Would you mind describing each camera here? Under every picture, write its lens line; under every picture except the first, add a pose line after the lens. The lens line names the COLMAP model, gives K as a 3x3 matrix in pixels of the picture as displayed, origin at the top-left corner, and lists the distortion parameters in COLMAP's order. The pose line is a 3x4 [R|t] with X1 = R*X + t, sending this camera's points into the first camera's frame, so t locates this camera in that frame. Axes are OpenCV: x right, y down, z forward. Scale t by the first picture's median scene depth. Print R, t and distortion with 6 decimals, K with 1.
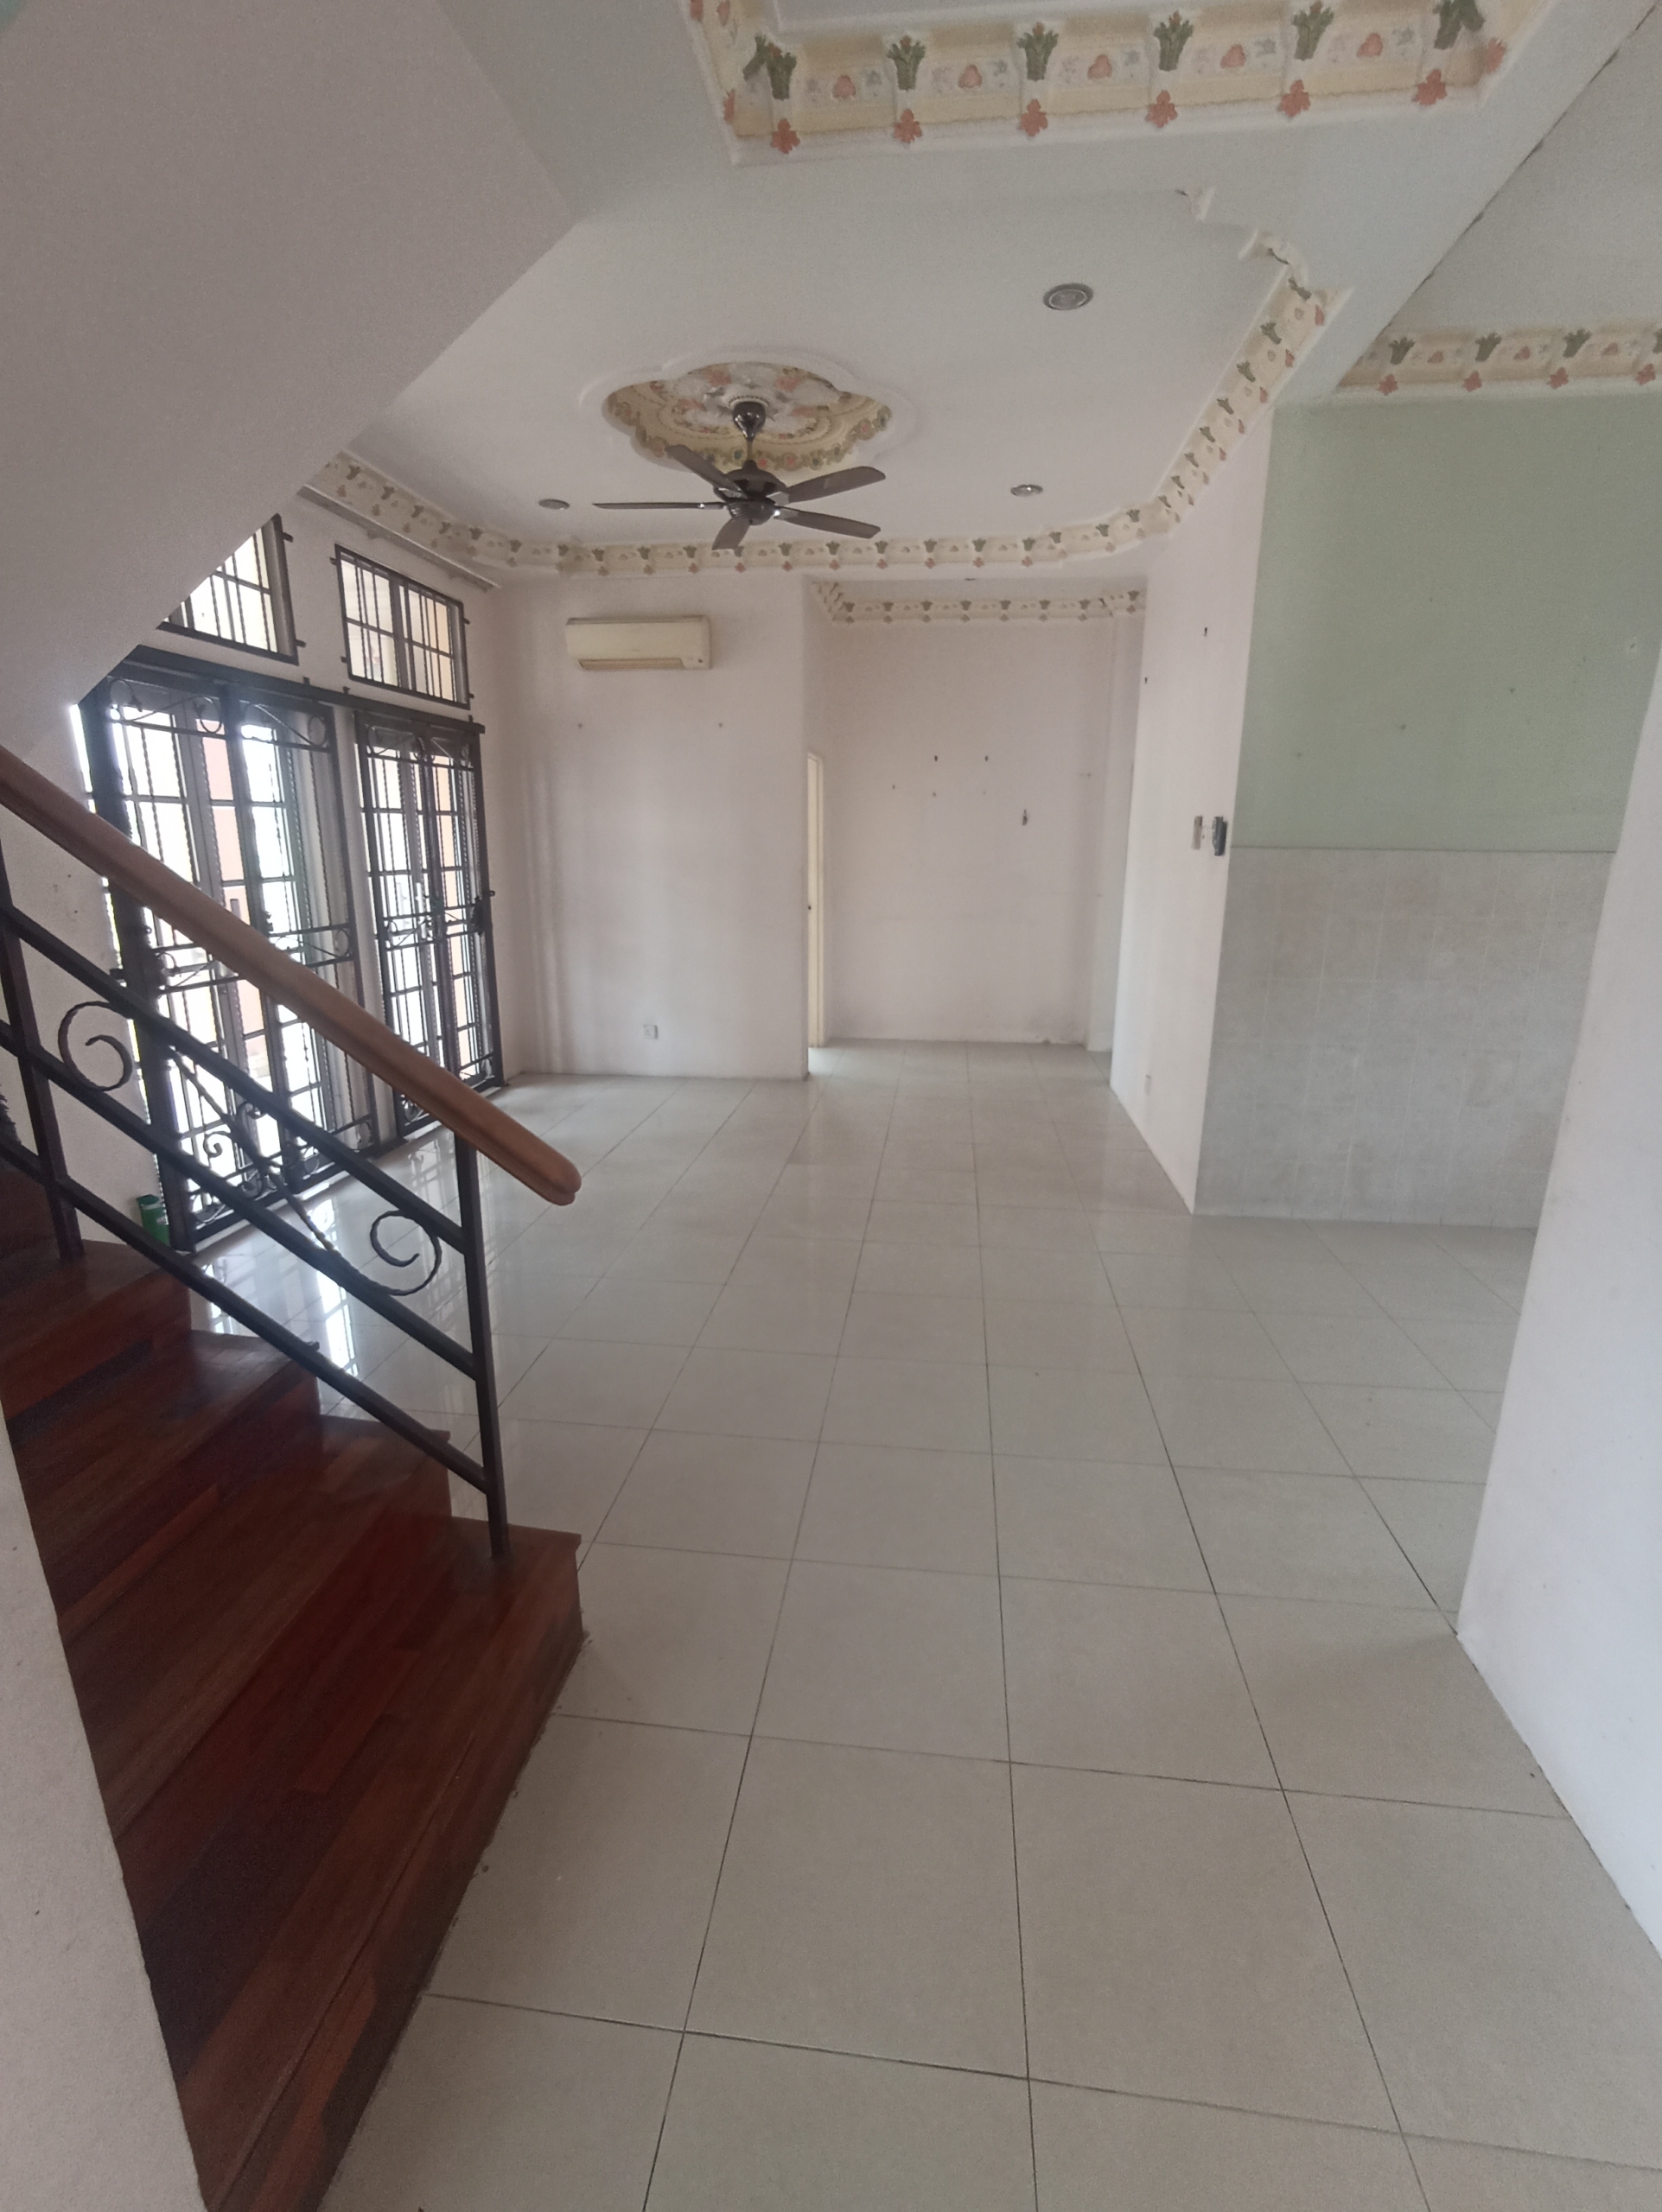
lens RADIAL K [[996.2, 0, 834.2], [0, 996.2, 1099.5], [0, 0, 1]] dist [-0.031536, 0.014317]
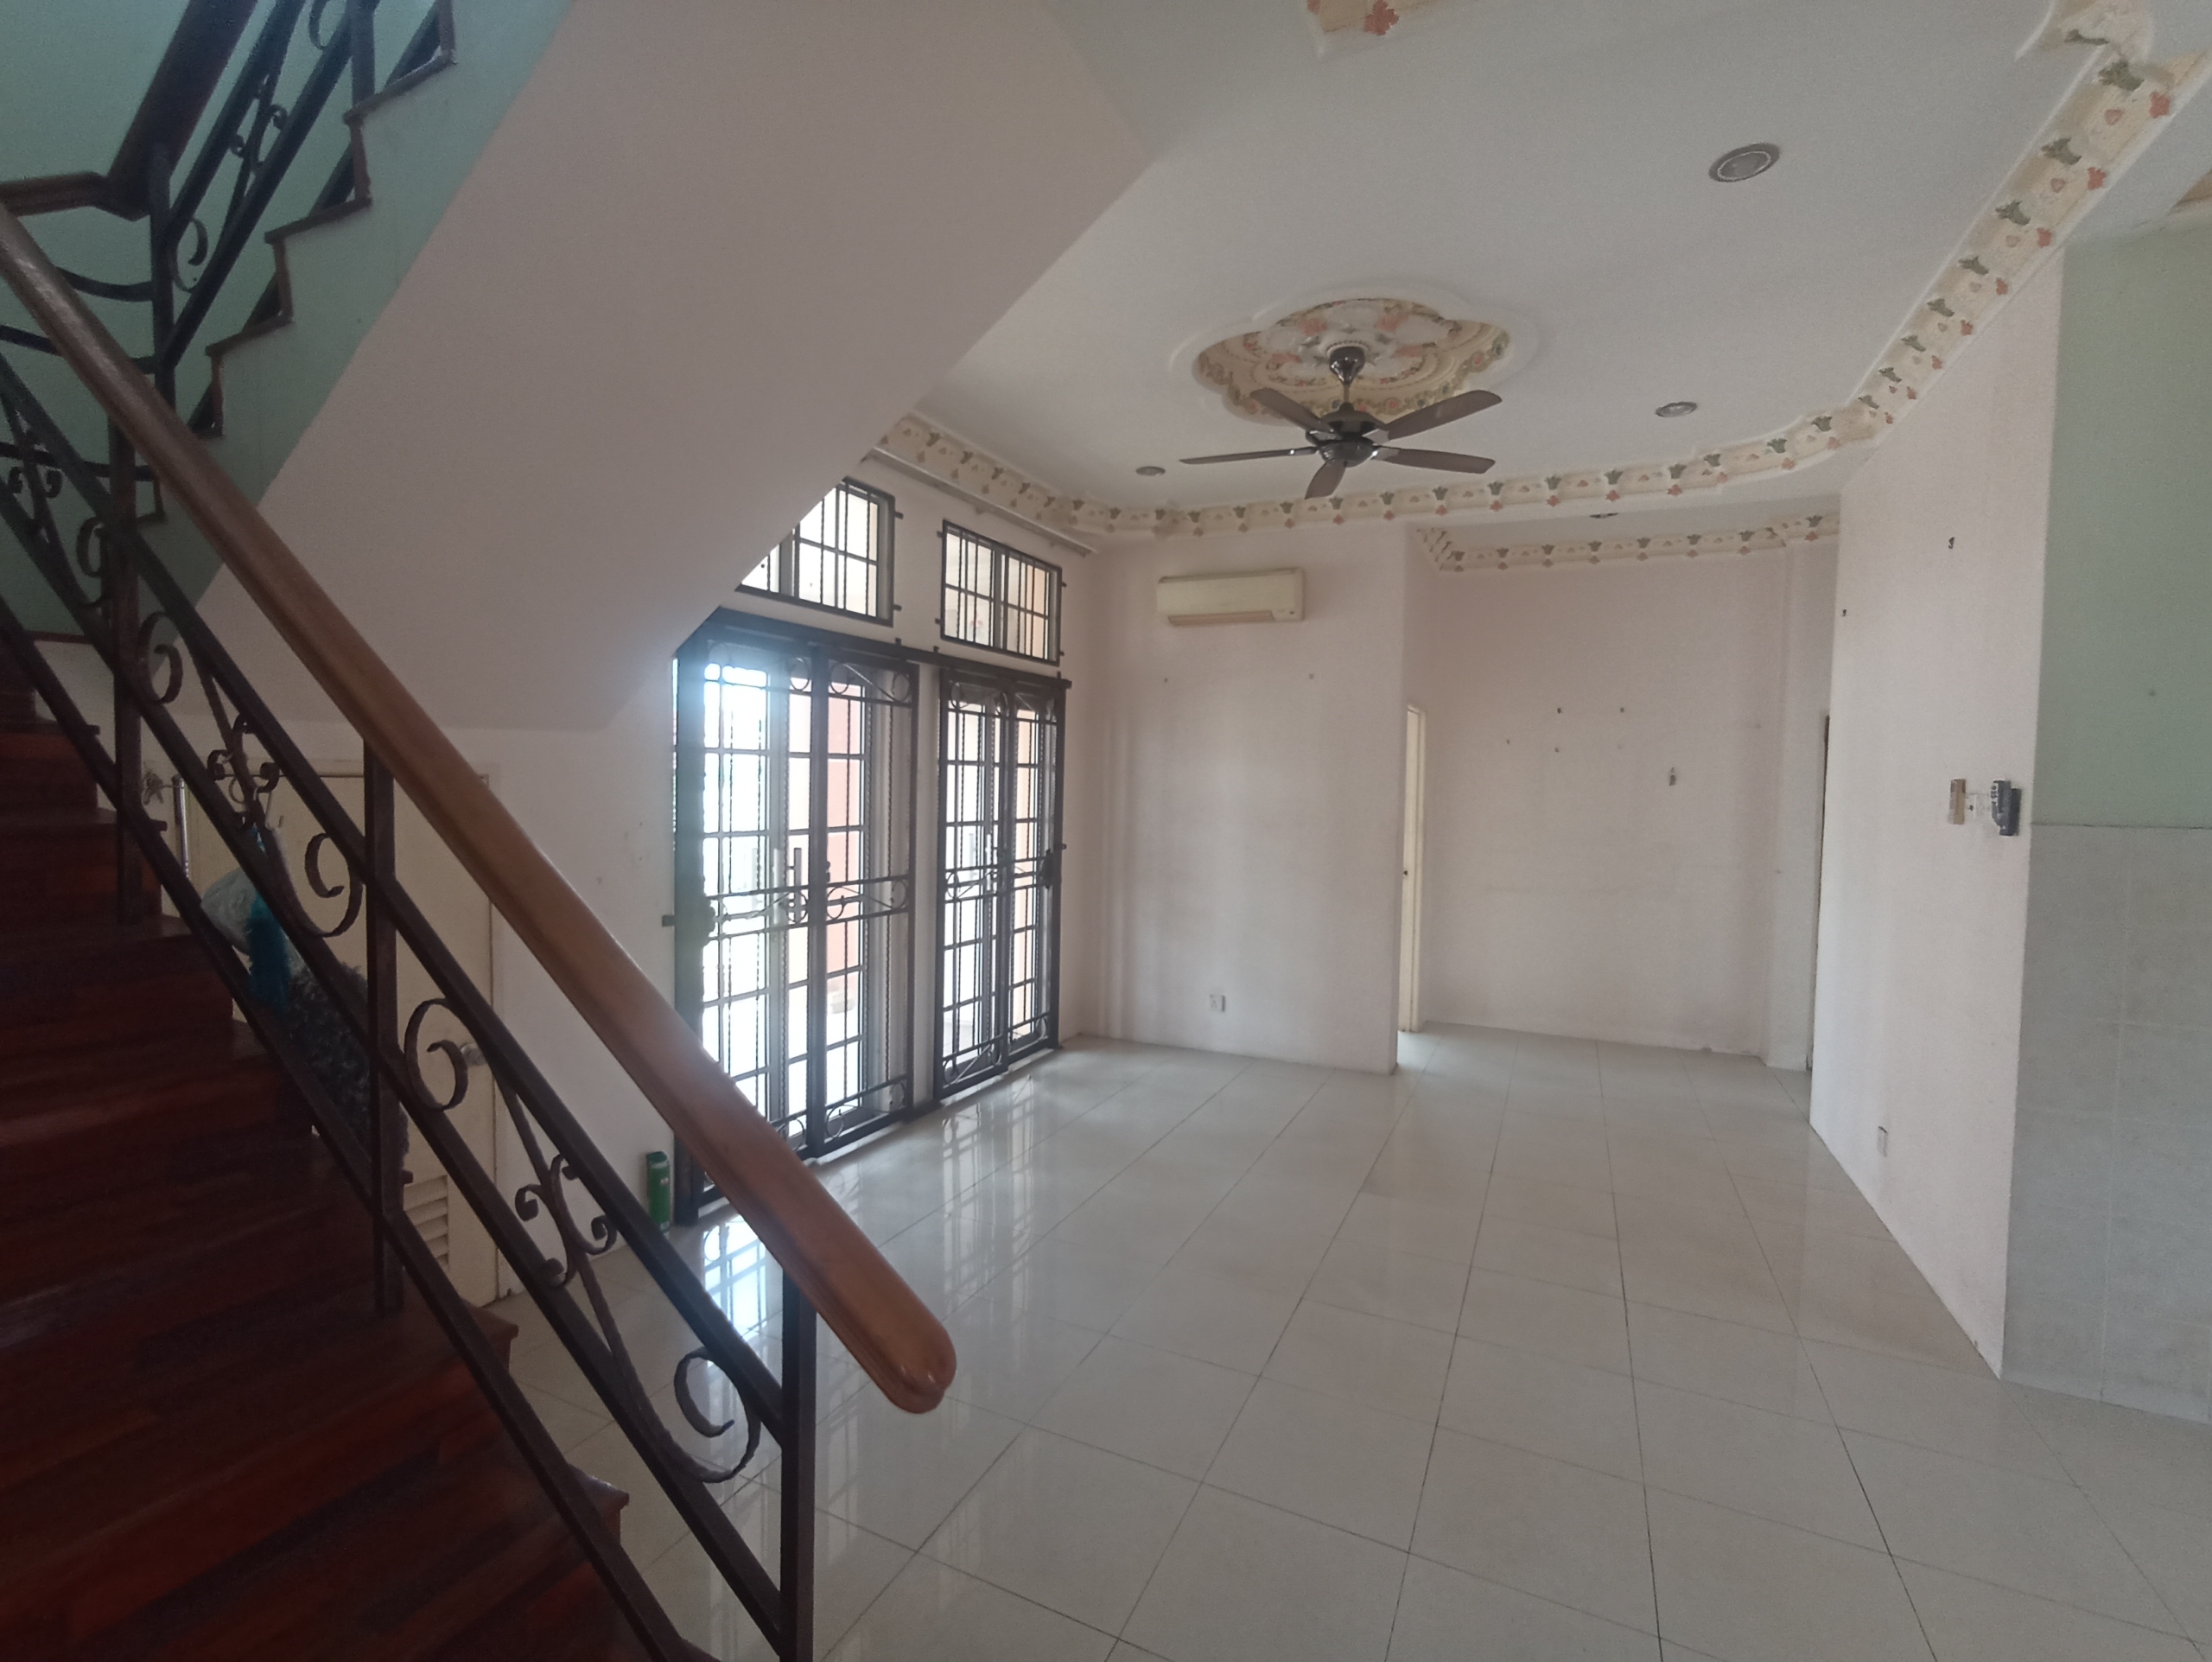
lens RADIAL K [[996.2, 0, 1108.1], [0, 996.2, 820.4], [0, 0, 1]] dist [-0.031536, 0.014317]
pose [[0.948046, 0.024214, -0.317210, 0.006030], [-0.094198, 0.973753, -0.207198, -0.045222], [0.303867, 0.226314, 0.925444, 0.137969]]
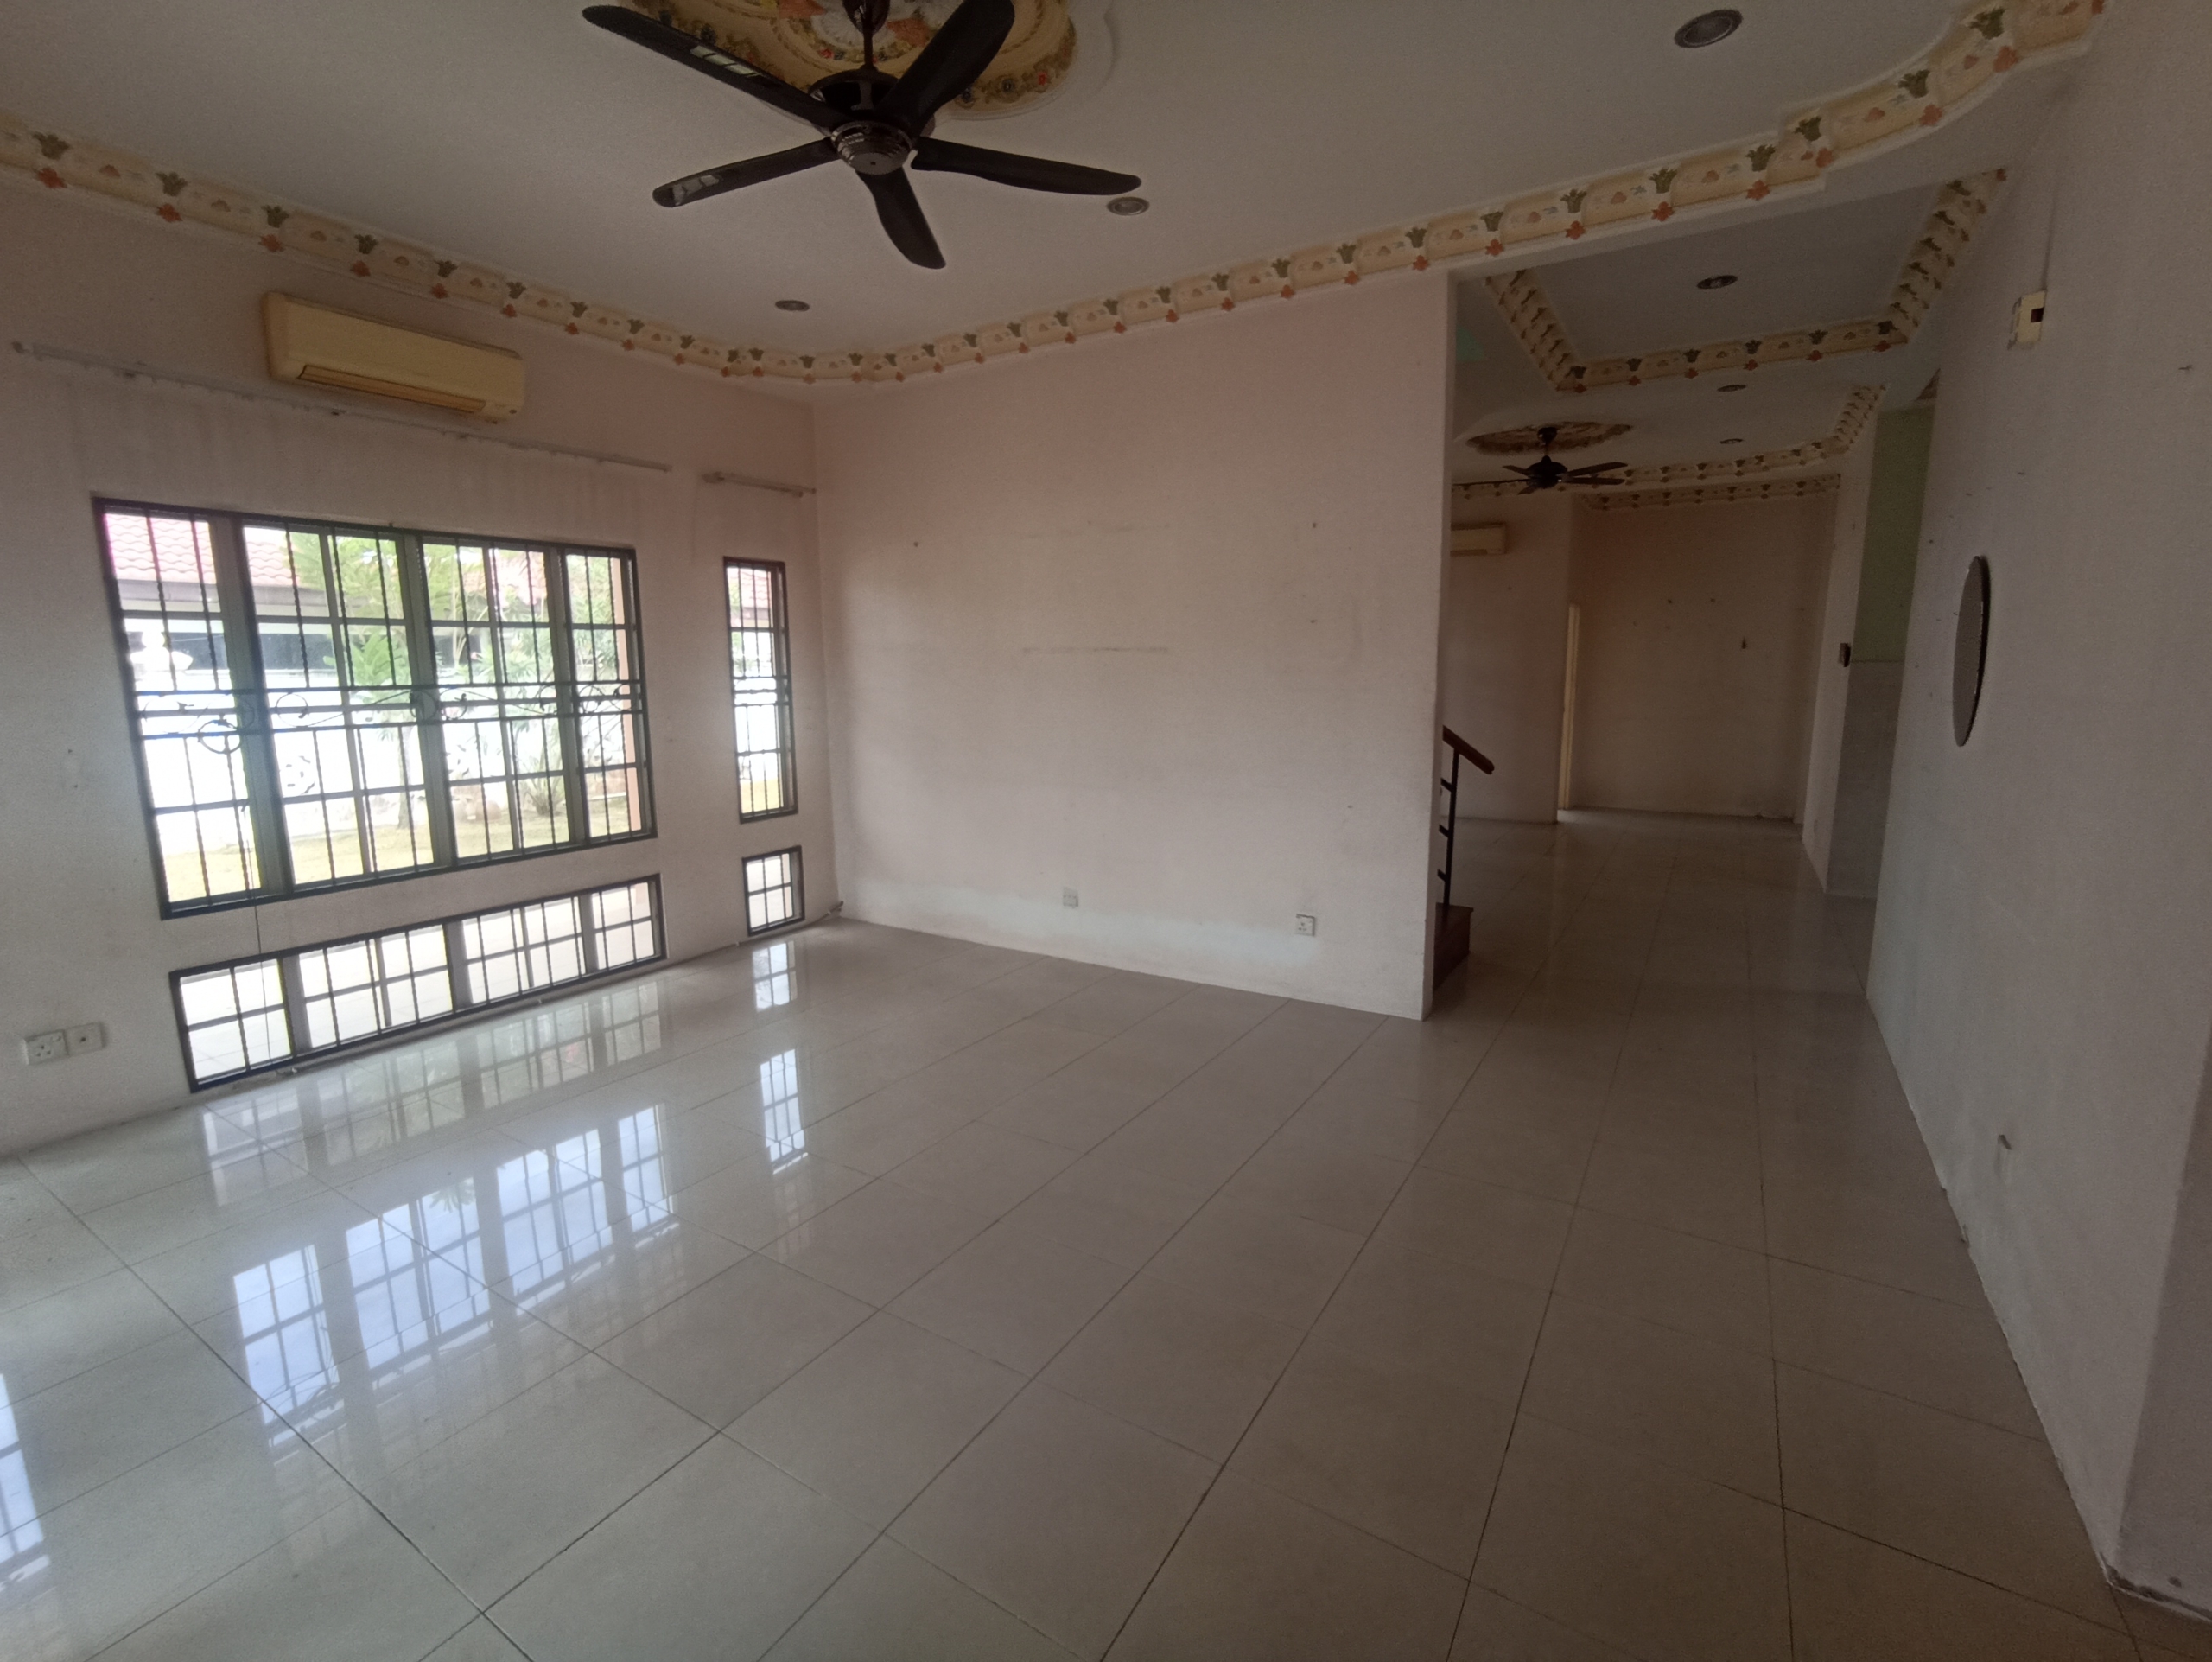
lens RADIAL K [[996.2, 0, 1103.7], [0, 996.2, 824.0], [0, 0, 1]] dist [-0.031536, 0.014317]
pose [[0.901260, 0.053481, -0.429965, -0.001648], [-0.095243, 0.992534, -0.076185, 0.208539], [0.422681, 0.109614, 0.899625, -0.782938]]
